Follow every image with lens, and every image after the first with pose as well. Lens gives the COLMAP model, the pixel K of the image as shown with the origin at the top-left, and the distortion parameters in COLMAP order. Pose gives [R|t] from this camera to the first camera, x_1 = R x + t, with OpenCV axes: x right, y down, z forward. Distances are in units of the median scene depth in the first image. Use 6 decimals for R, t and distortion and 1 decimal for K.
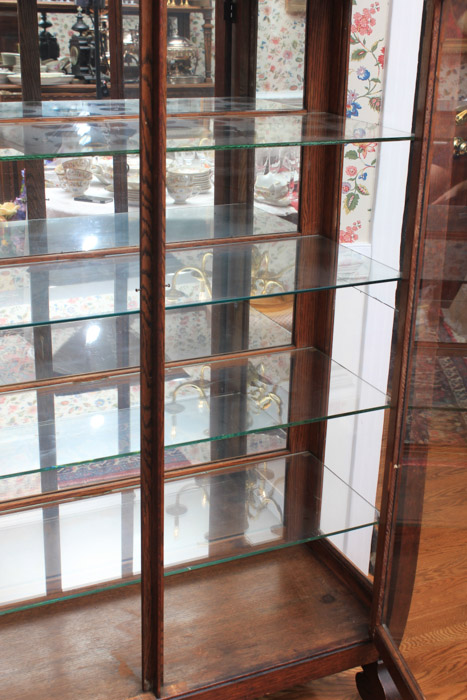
lens RADIAL K [[966.4, 0, 233.5], [0, 966.4, 350.0], [0, 0, 1]] dist [-0.040581, -0.066551]
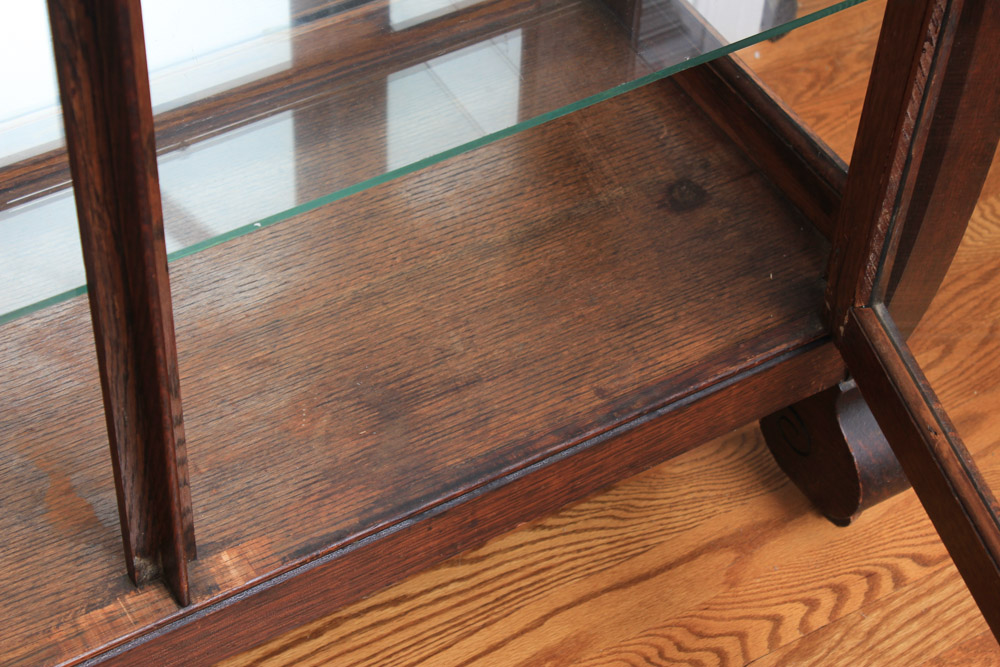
lens RADIAL K [[2097.8, 0, 500.0], [0, 2097.8, 333.5], [0, 0, 1]] dist [0.033530, -0.079449]
pose [[0.995292, -0.057864, 0.077751, -0.022181], [0.016295, 0.890709, 0.454282, -0.022430], [-0.095540, -0.450876, 0.887458, 0.390649]]
